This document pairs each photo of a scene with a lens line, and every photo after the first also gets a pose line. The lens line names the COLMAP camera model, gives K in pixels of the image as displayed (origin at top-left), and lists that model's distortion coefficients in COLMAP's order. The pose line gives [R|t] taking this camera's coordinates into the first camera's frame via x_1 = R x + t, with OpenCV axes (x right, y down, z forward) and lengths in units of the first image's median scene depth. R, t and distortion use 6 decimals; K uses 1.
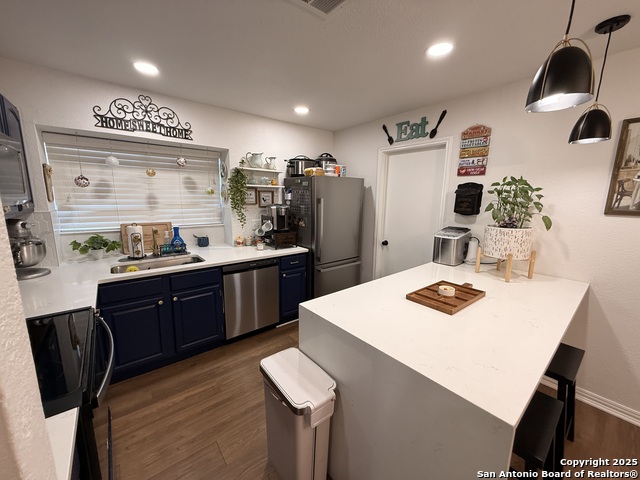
lens RADIAL K [[255.4, 0, 318.5], [0, 255.4, 240.9], [0, 0, 1]] dist [0.000906, 0.000188]
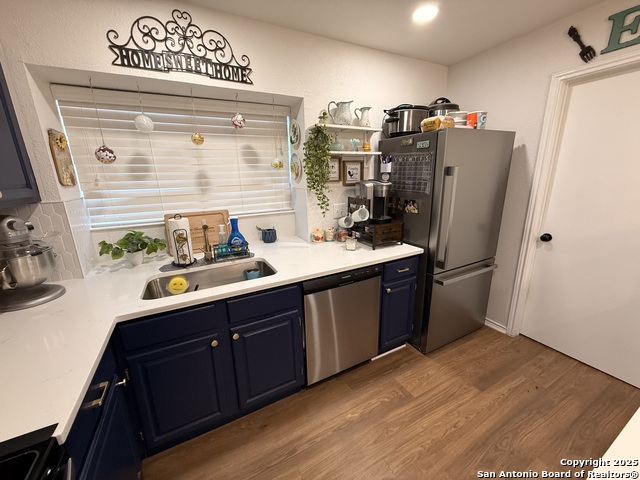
lens RADIAL K [[255.4, 0, 318.5], [0, 255.4, 240.9], [0, 0, 1]] dist [0.000906, 0.000188]
pose [[0.979759, 0.010654, -0.199896, -0.199340], [0.005856, 0.996630, 0.081818, -0.049079], [0.200094, -0.081333, 0.976395, 0.374593]]
